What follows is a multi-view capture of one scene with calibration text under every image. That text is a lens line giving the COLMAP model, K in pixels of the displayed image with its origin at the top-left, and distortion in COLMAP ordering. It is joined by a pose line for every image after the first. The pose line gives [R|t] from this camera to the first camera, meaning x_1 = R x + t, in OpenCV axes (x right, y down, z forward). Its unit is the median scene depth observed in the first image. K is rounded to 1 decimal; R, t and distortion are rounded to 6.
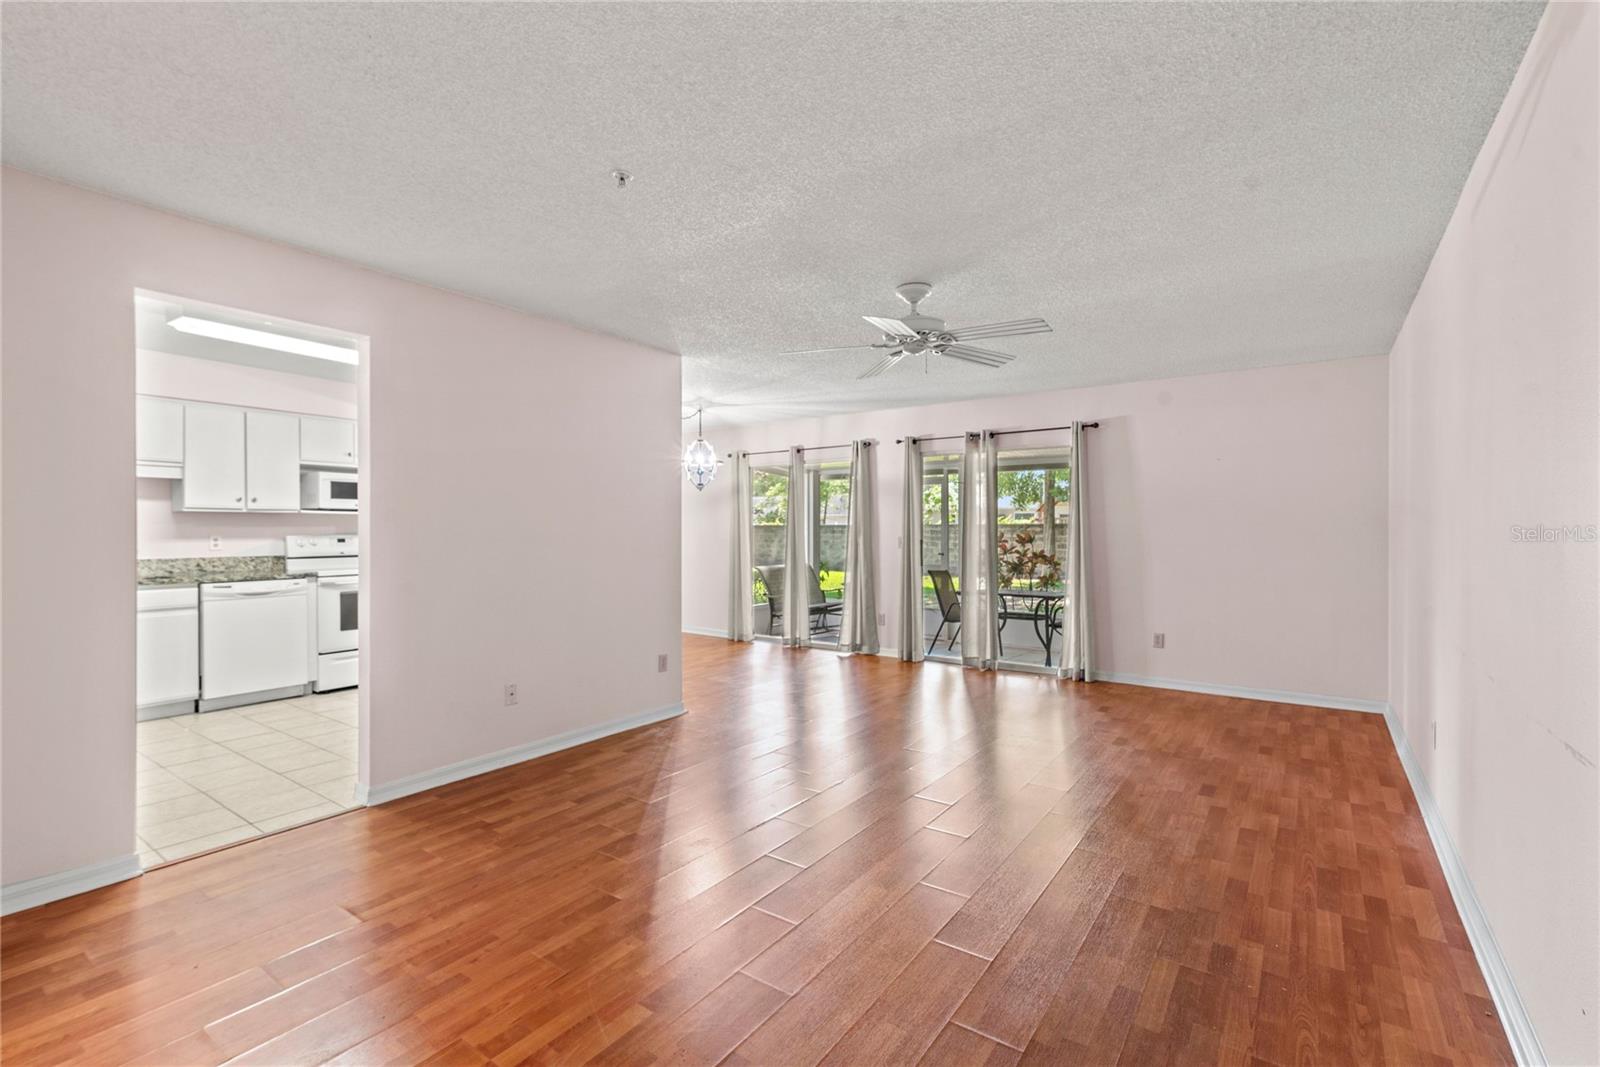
lens RADIAL K [[725.7, 0, 799.1], [0, 725.7, 528.6], [0, 0, 1]] dist [0.003818, -0.001025]
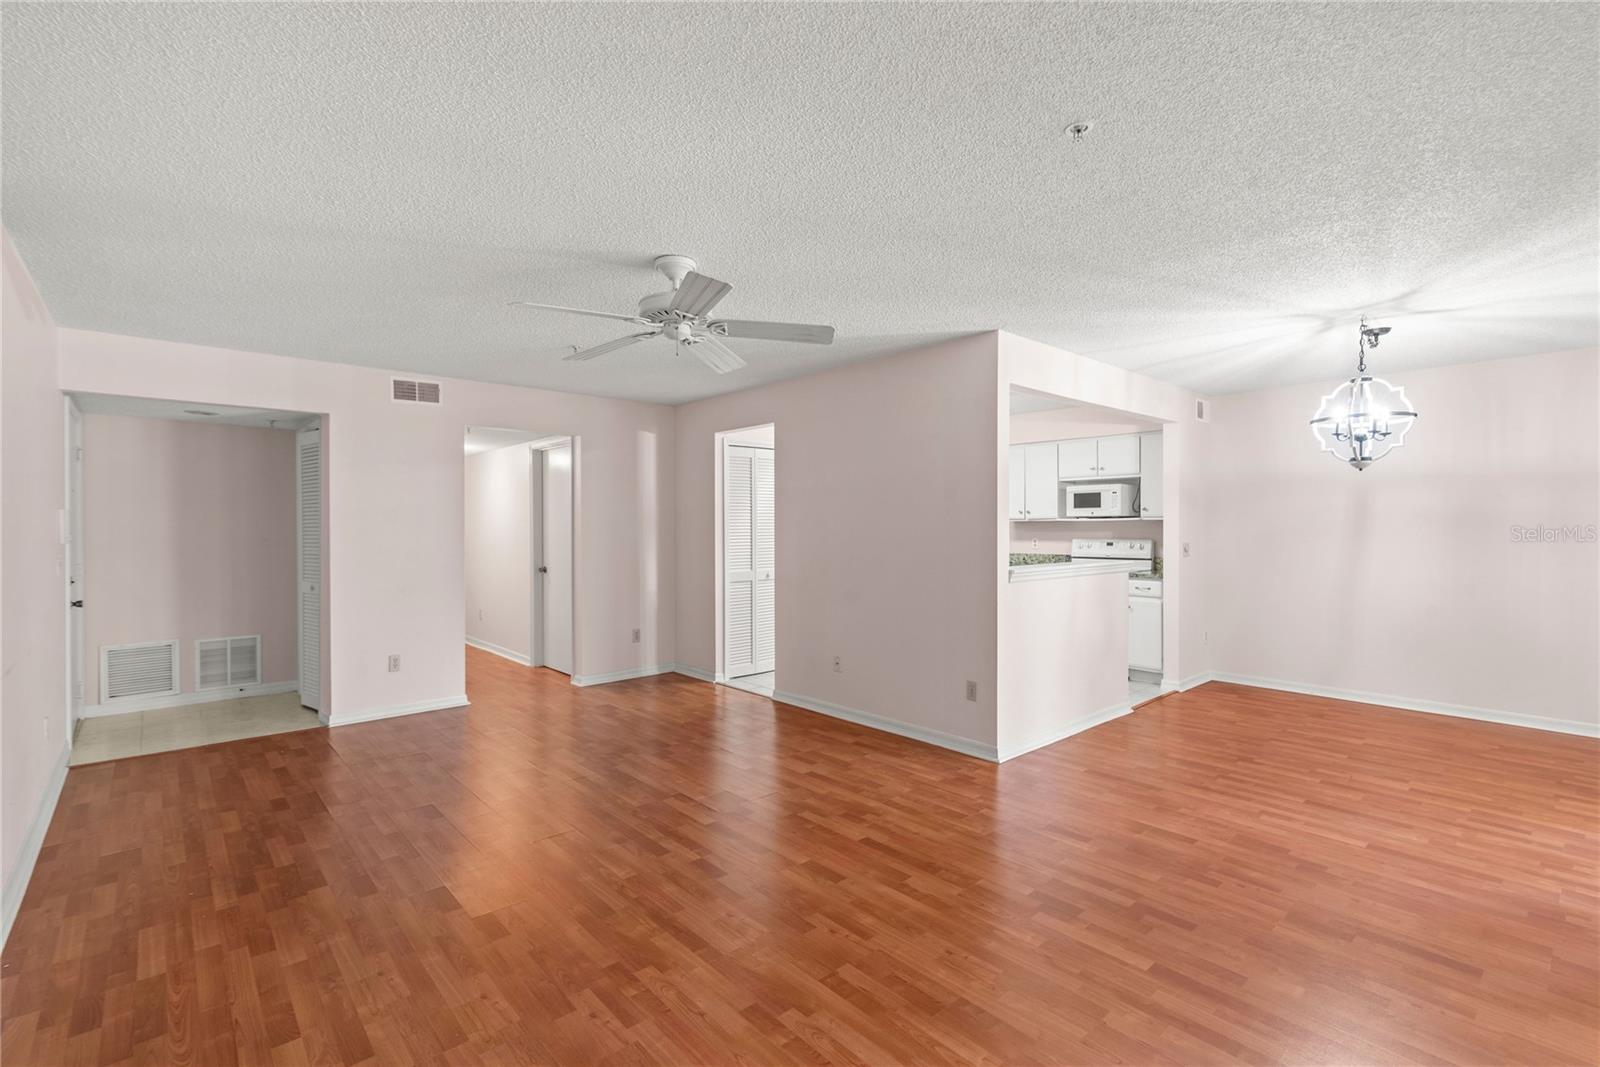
lens RADIAL K [[725.7, 0, 803.6], [0, 725.7, 532.3], [0, 0, 1]] dist [0.003818, -0.001025]
pose [[-0.227260, 0.006778, -0.973811, 1.163284], [0.002112, 0.999977, 0.006468, -0.021237], [0.973832, -0.000586, -0.227269, 1.632748]]
